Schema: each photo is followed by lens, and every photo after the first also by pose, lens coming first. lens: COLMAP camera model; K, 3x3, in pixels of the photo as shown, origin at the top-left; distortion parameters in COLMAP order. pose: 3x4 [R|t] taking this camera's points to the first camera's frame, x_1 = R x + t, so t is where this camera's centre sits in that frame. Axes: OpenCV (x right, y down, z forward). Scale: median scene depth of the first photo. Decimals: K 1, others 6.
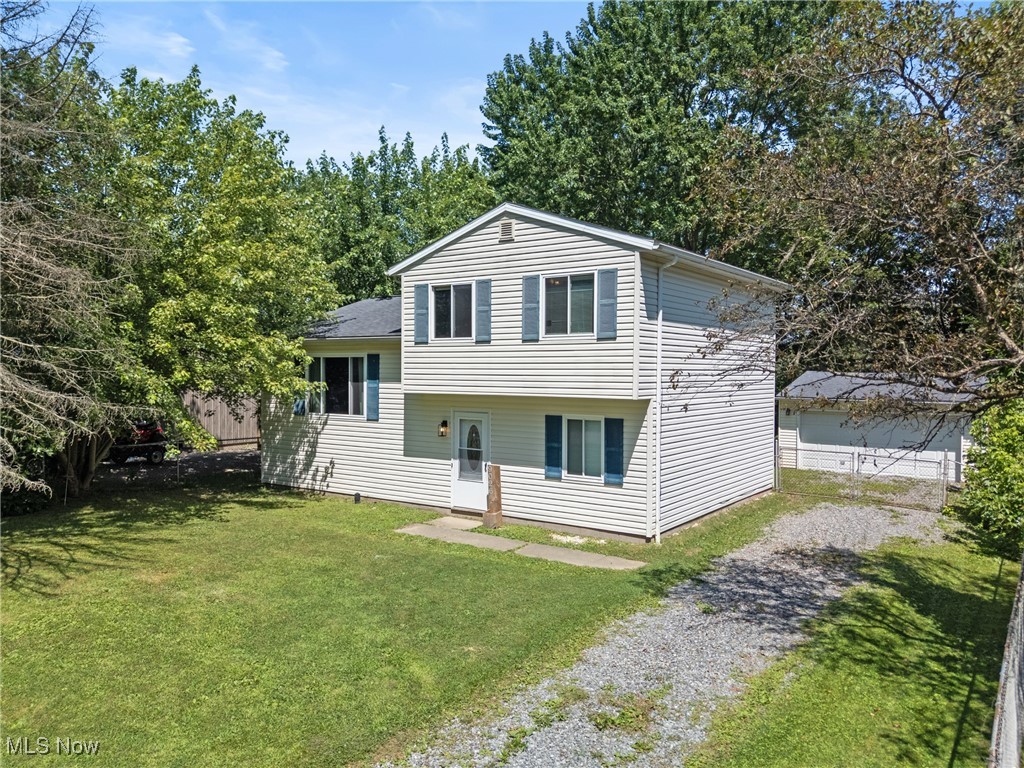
lens RADIAL K [[755.6, 0, 512.0], [0, 755.6, 384.0], [0, 0, 1]] dist [-0.002070, -0.003942]
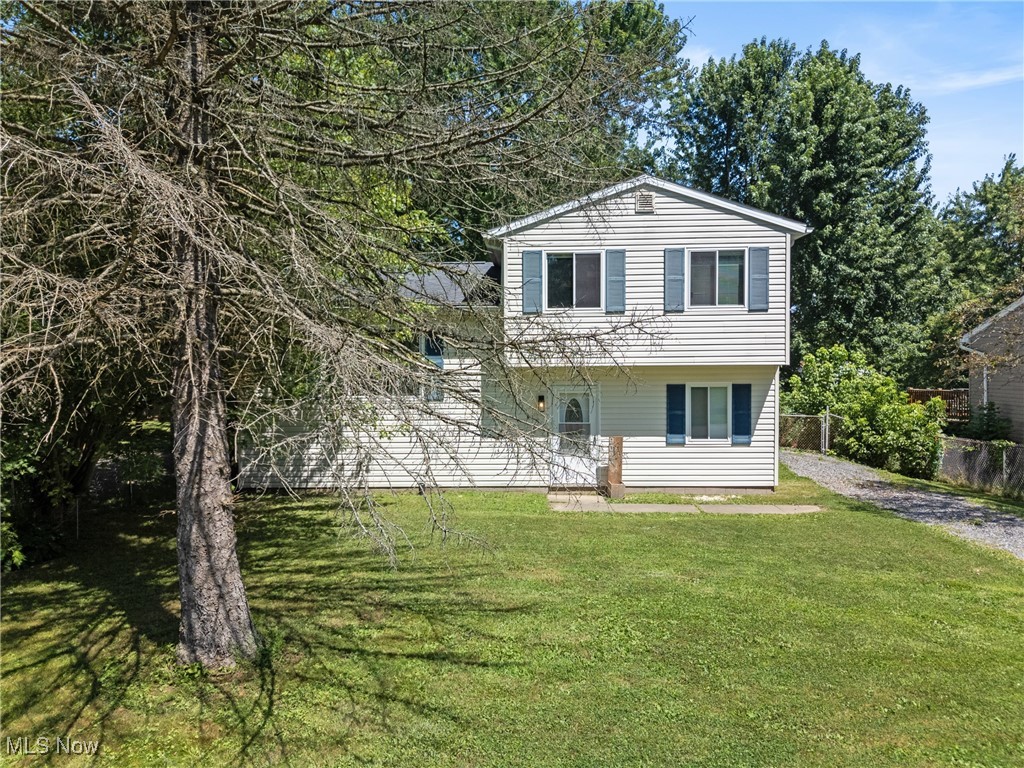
lens RADIAL K [[755.6, 0, 512.0], [0, 755.6, 384.0], [0, 0, 1]] dist [-0.002070, -0.003942]
pose [[0.841806, -0.024656, 0.539218, -0.709273], [0.022458, 0.999691, 0.010652, 0.025181], [-0.539314, 0.003143, 0.842099, 0.245530]]
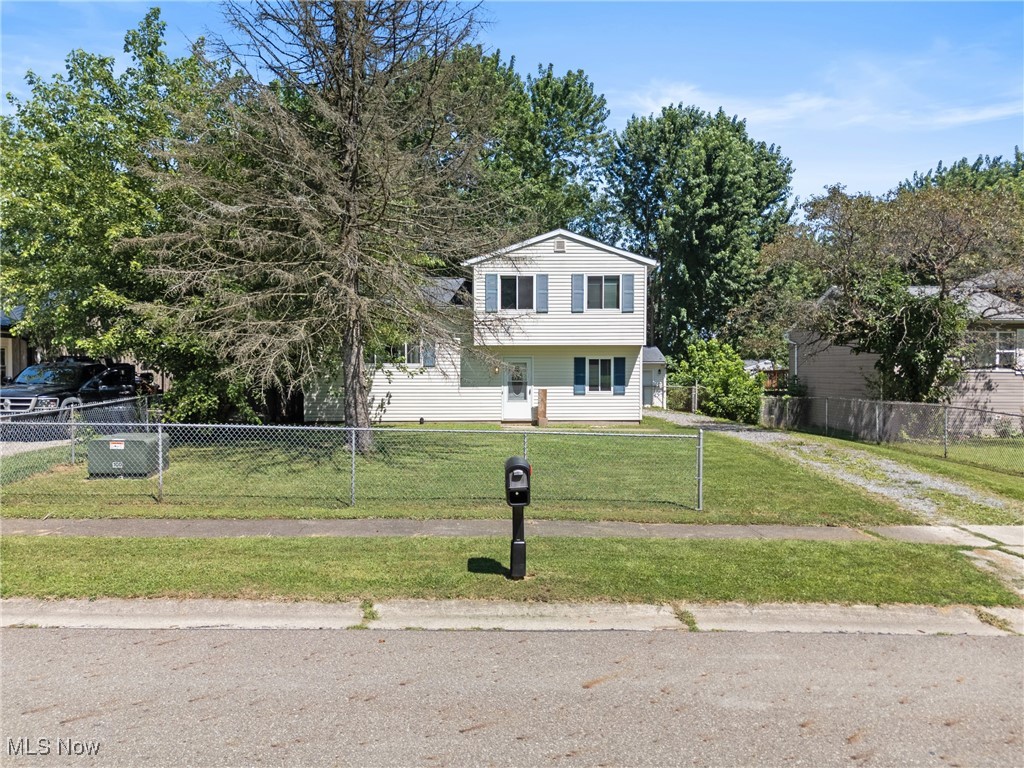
lens RADIAL K [[717.5, 0, 512.0], [0, 717.5, 384.0], [0, 0, 1]] dist [0.001274, -0.000140]
pose [[0.813377, -0.020807, 0.581365, -1.020744], [0.017599, 0.999783, 0.011160, 0.082415], [-0.581471, 0.001154, 0.813566, -0.225395]]
